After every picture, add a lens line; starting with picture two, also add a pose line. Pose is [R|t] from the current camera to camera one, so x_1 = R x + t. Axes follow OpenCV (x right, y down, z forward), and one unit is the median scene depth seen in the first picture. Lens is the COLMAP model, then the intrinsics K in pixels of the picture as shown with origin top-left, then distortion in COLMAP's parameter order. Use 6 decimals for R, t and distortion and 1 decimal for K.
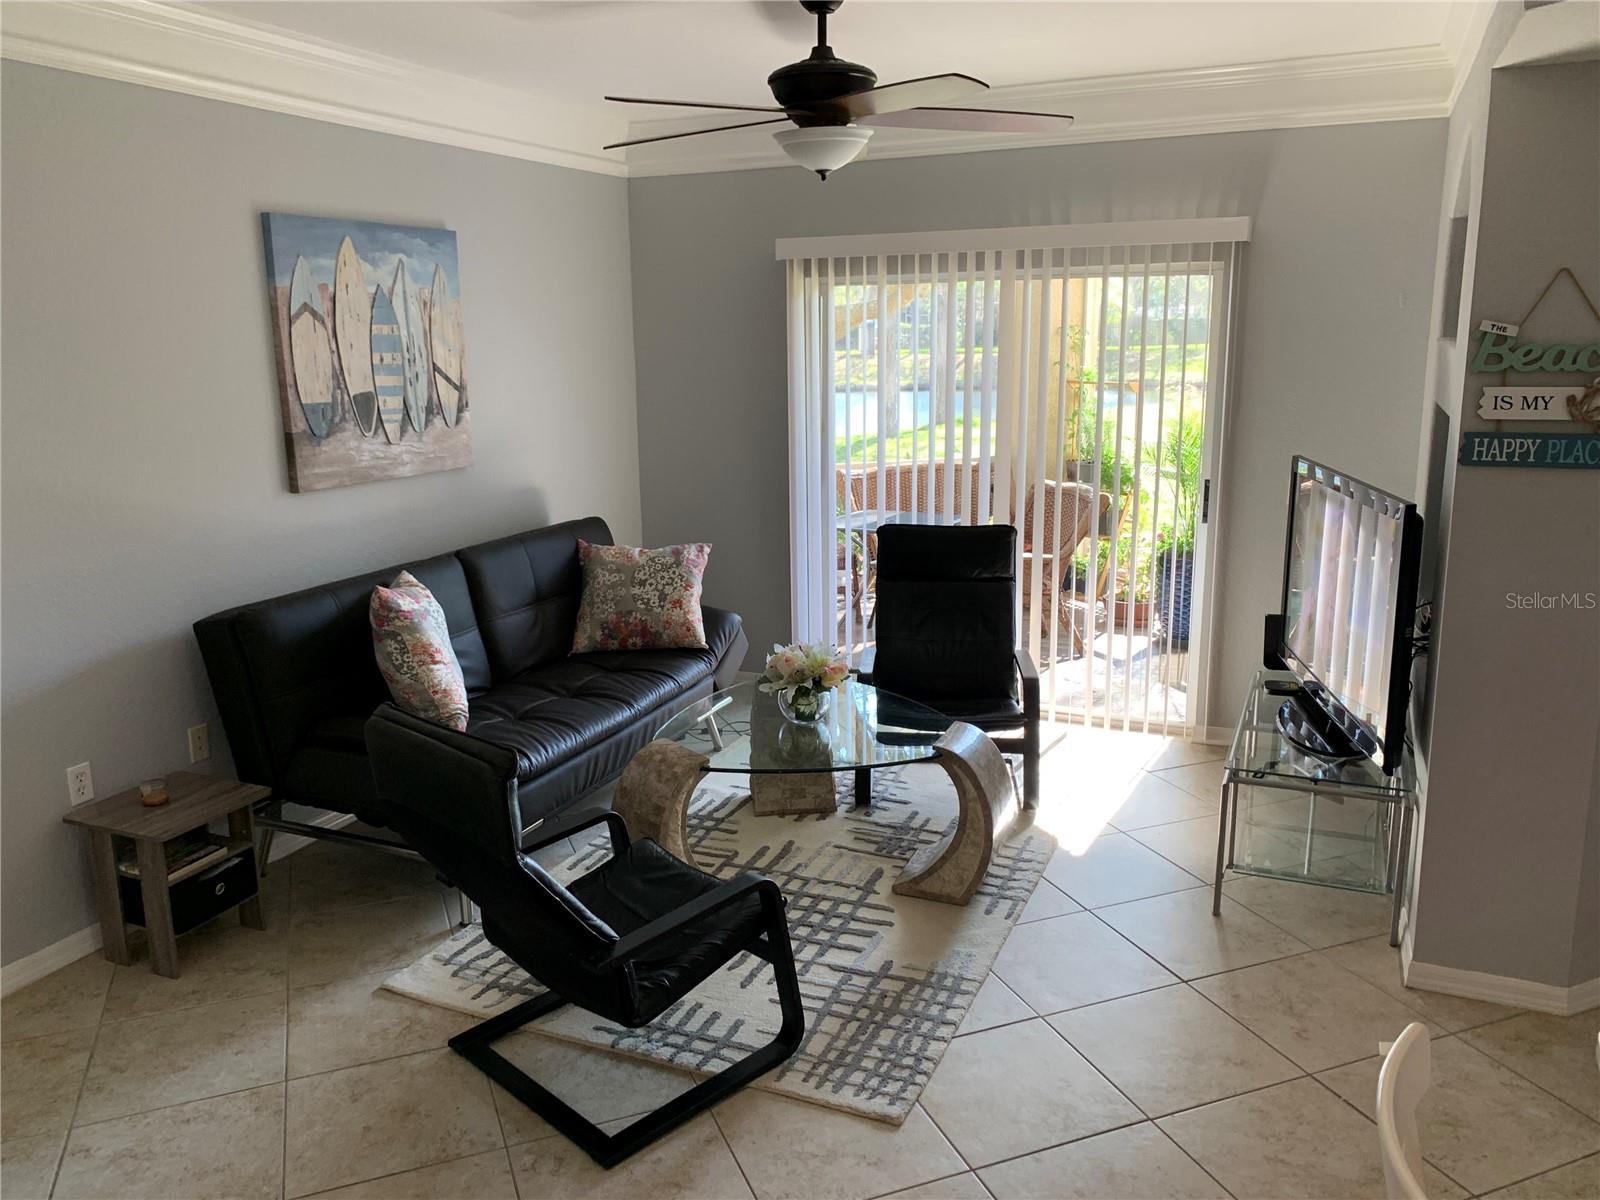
lens RADIAL K [[1233.7, 0, 800.0], [0, 1233.7, 600.0], [0, 0, 1]] dist [0.008777, -0.012983]
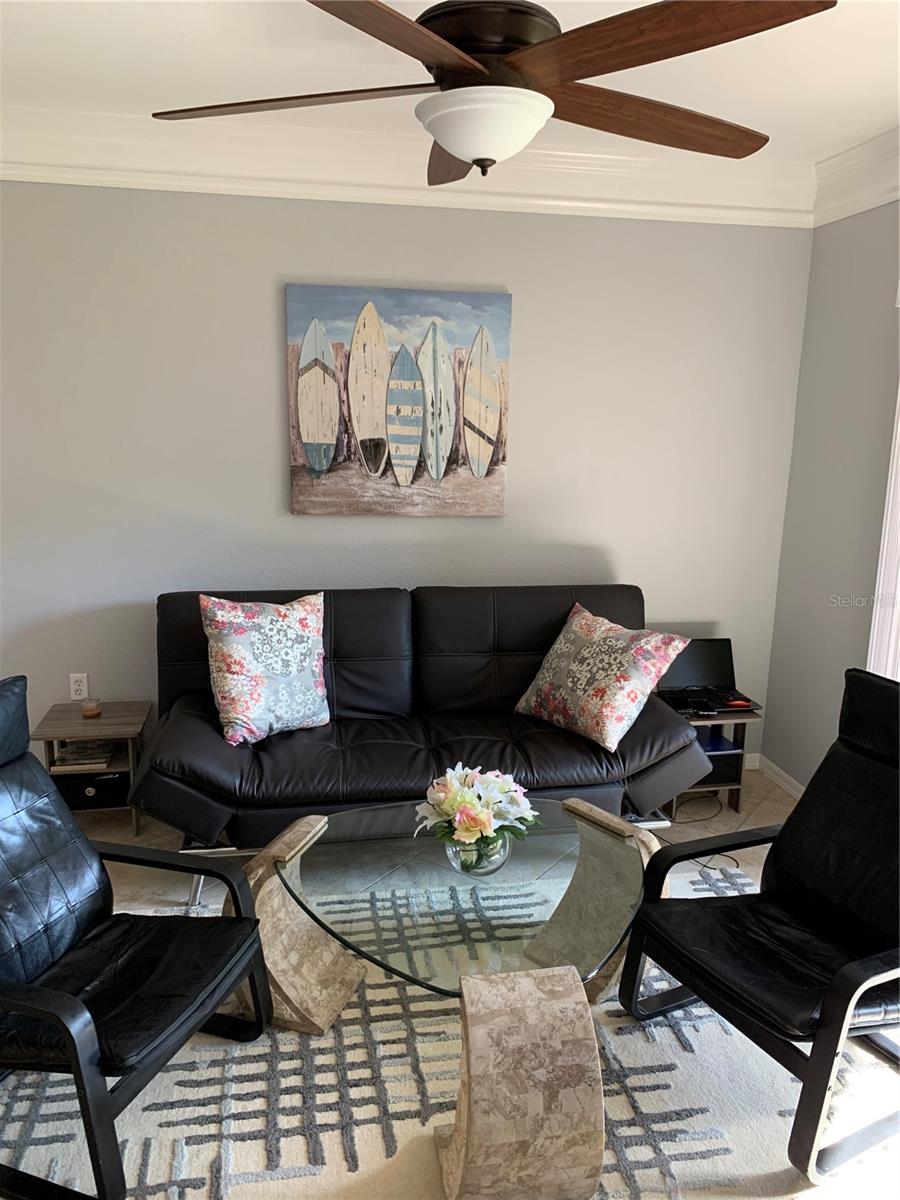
lens RADIAL K [[913.7, 0, 450.0], [0, 913.7, 600.0], [0, 0, 1]] dist [0.119312, -0.199338]
pose [[0.548849, 0.195146, -0.812824, 0.410424], [-0.207814, 0.973695, 0.093445, -0.113073], [0.809678, 0.117629, 0.574965, 0.566580]]
